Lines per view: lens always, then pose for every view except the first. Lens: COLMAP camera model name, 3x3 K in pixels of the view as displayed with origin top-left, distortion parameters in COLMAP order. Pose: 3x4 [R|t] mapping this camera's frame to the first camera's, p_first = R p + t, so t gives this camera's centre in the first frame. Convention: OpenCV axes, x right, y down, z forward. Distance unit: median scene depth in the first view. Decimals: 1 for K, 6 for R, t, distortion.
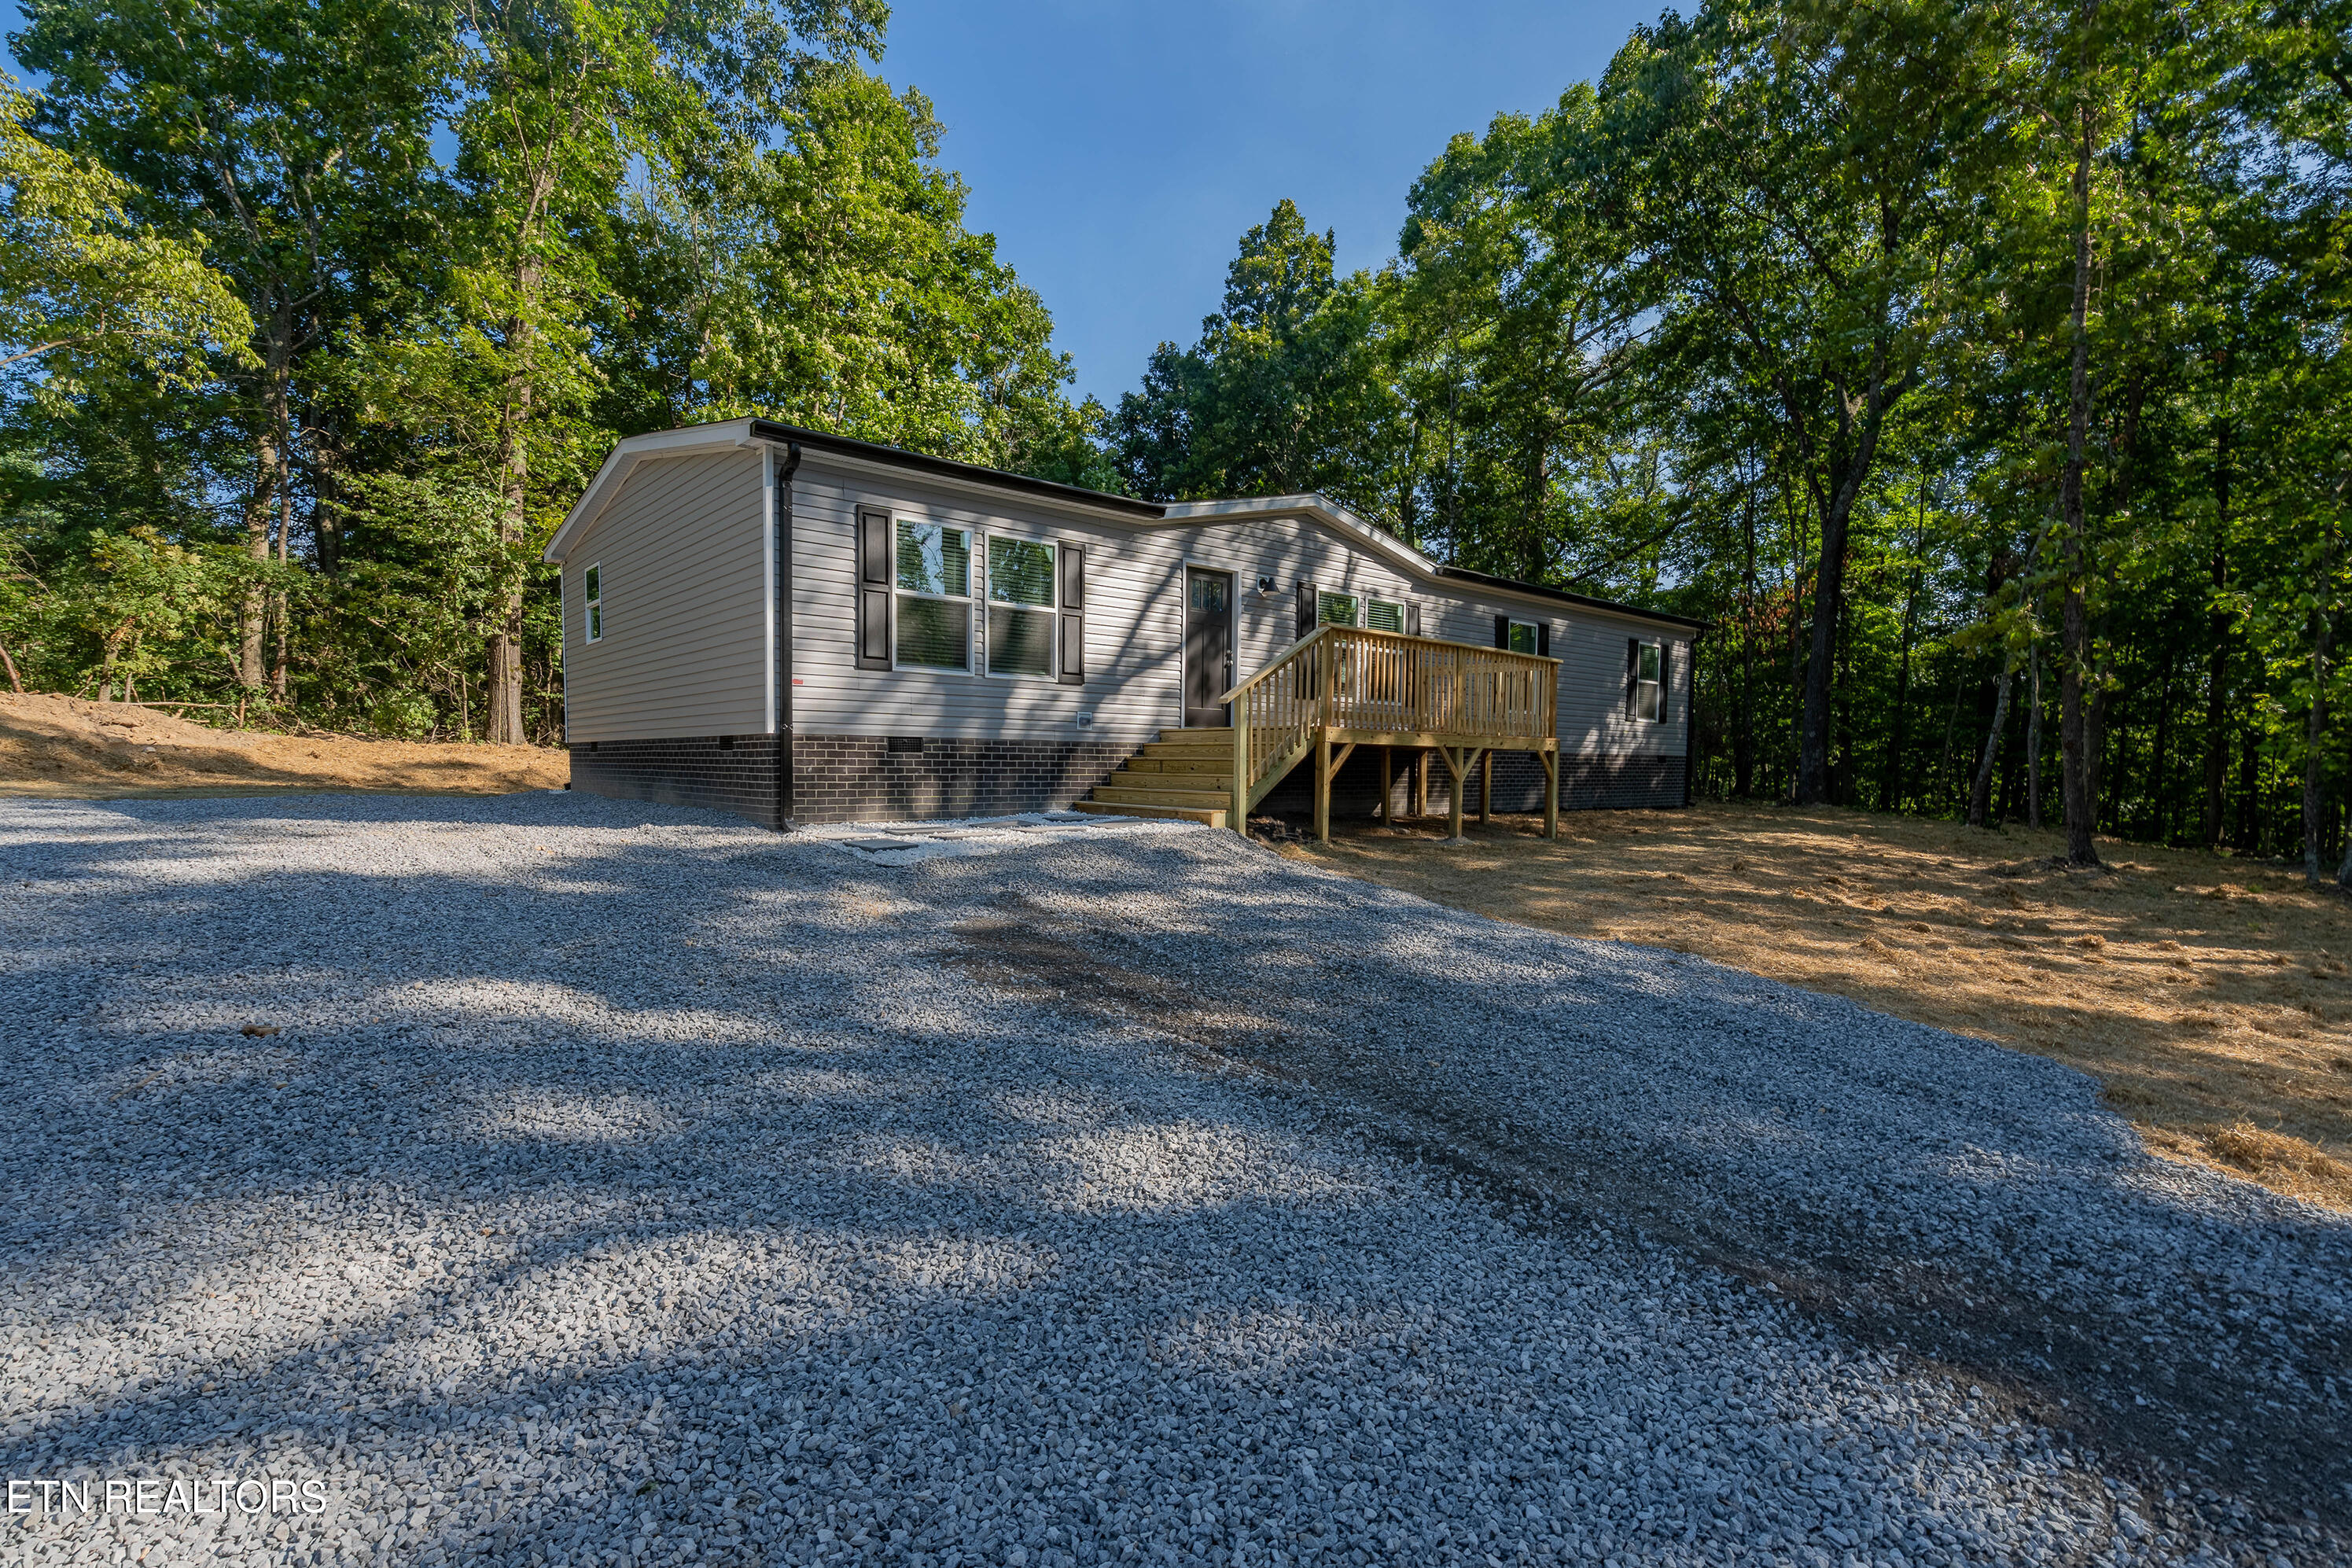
lens RADIAL K [[1124.2, 0, 1176.0], [0, 1124.2, 784.0], [0, 0, 1]] dist [-0.002710, 0.000222]
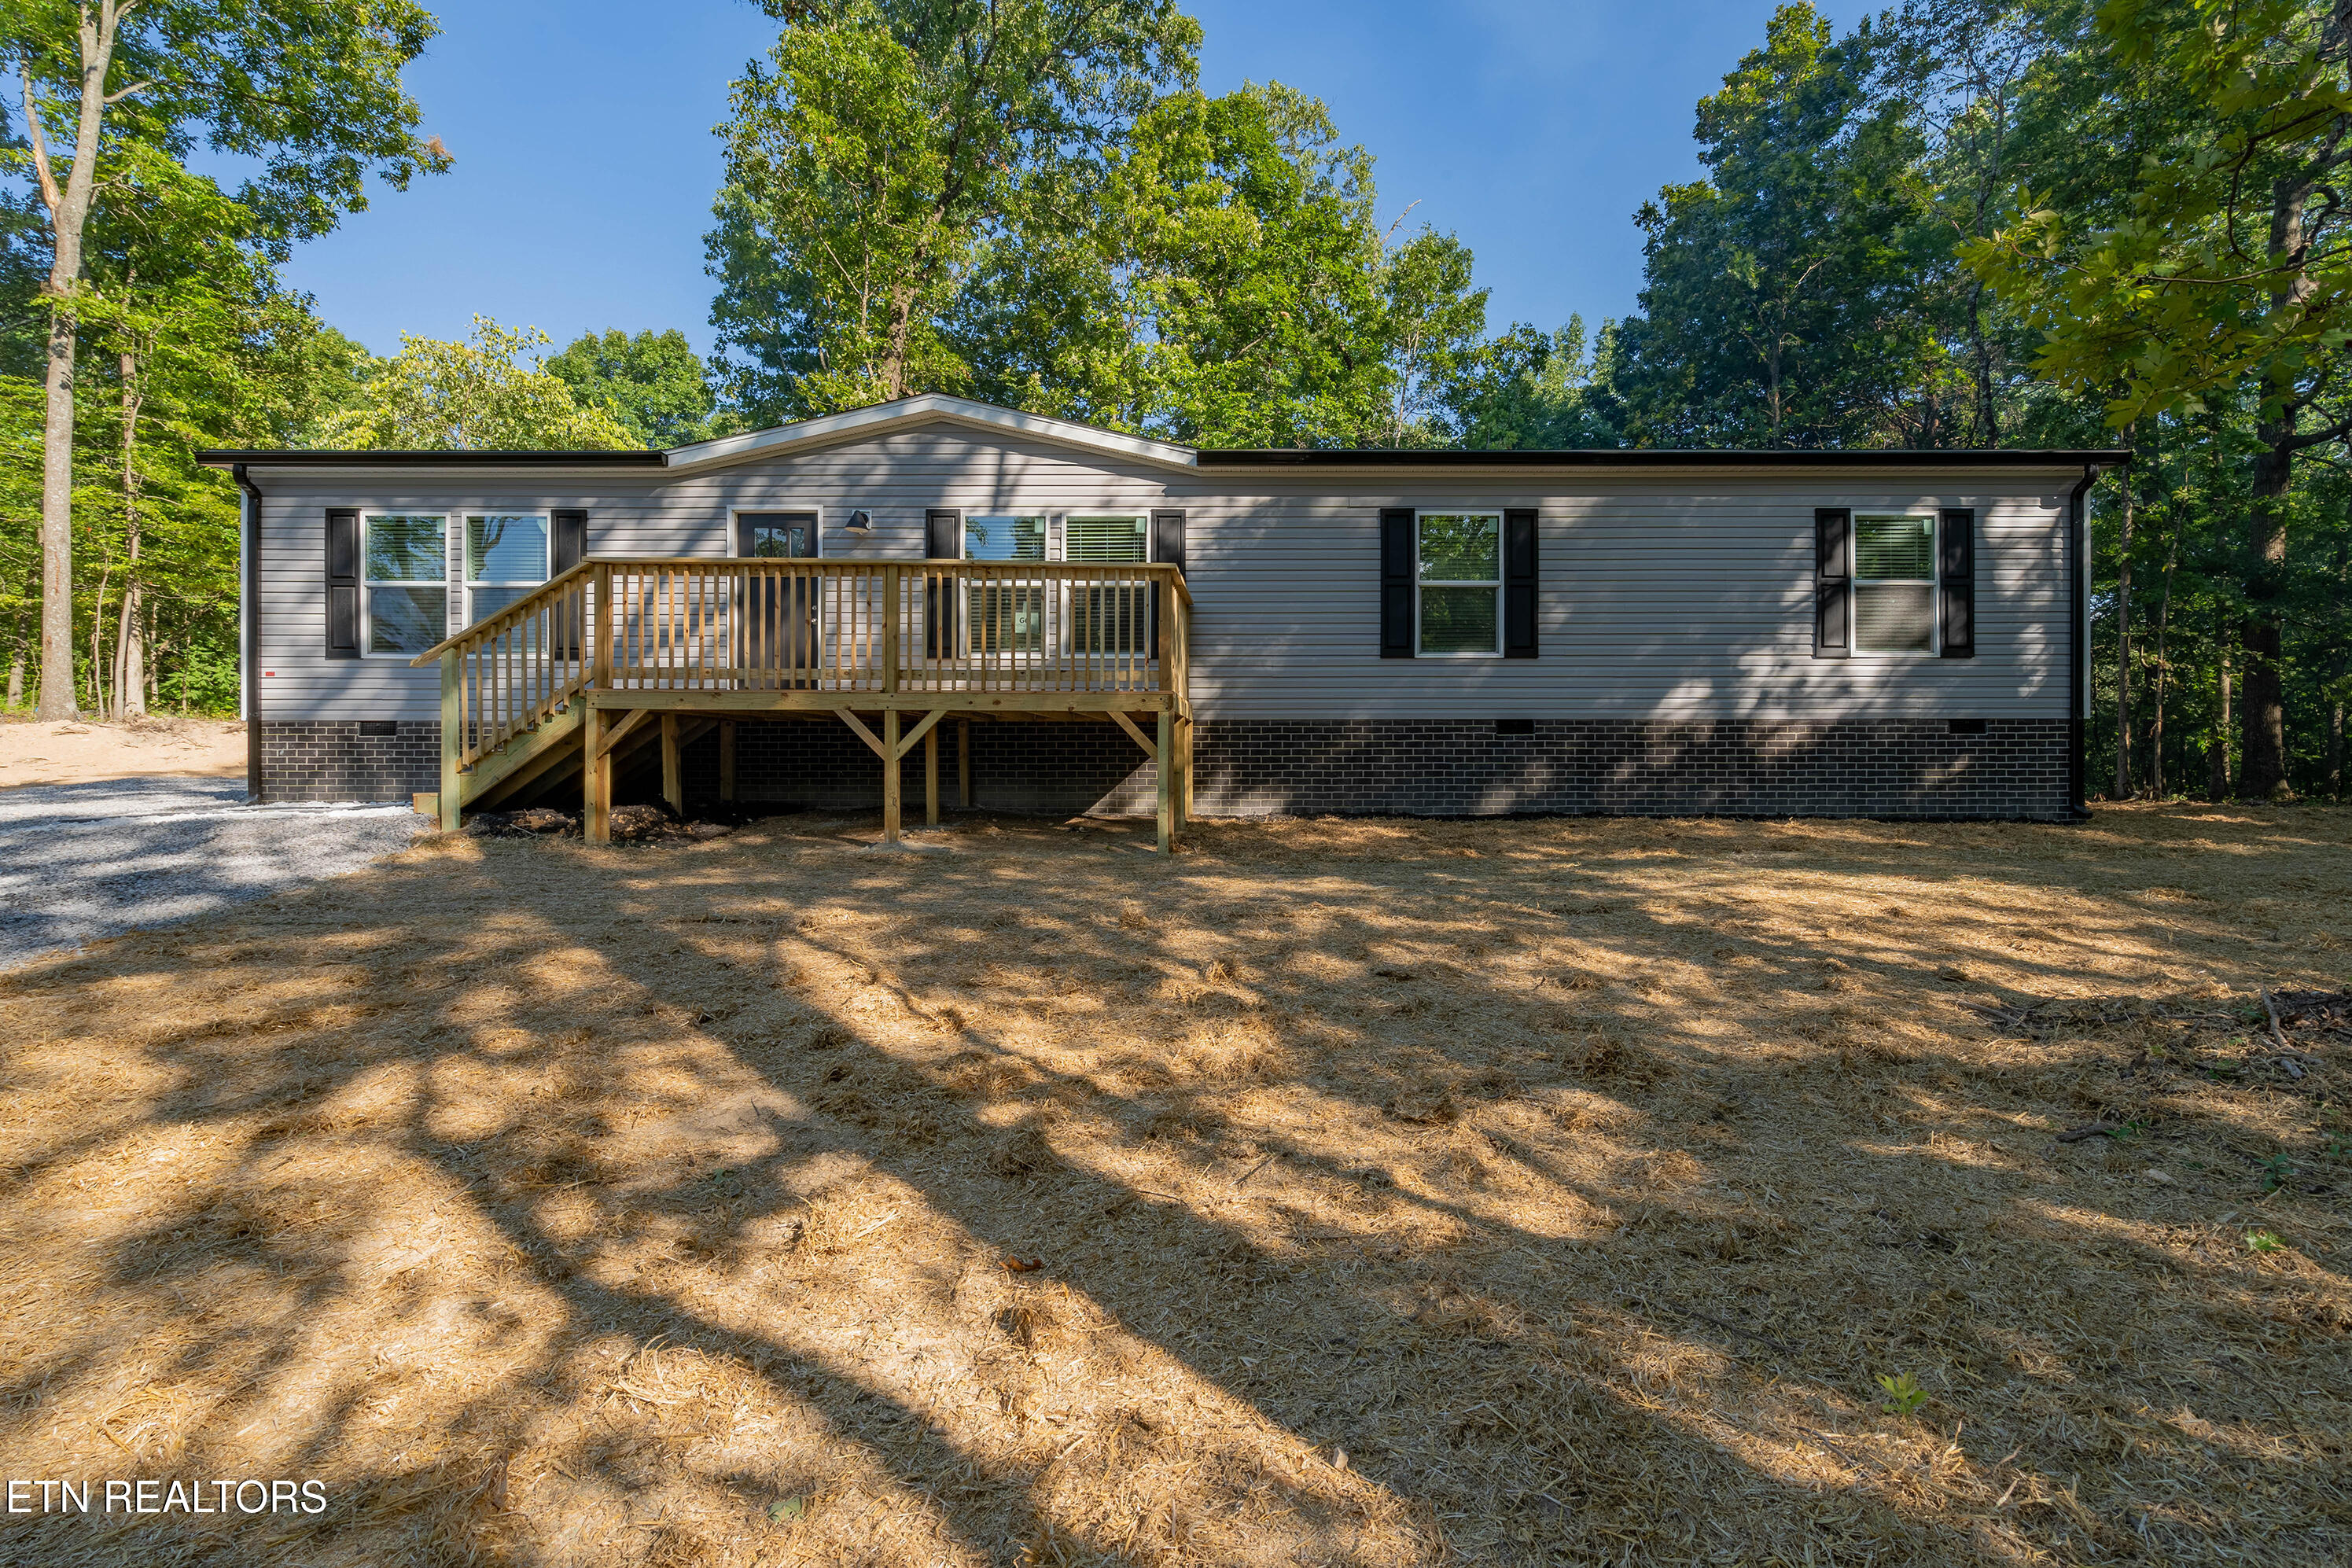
lens RADIAL K [[1124.2, 0, 1176.0], [0, 1124.2, 784.0], [0, 0, 1]] dist [-0.002710, 0.000222]
pose [[0.741936, 0.003023, -0.670463, 0.741990], [-0.007594, 0.999964, -0.003895, 0.011130], [0.670427, 0.007981, 0.741932, 0.530160]]
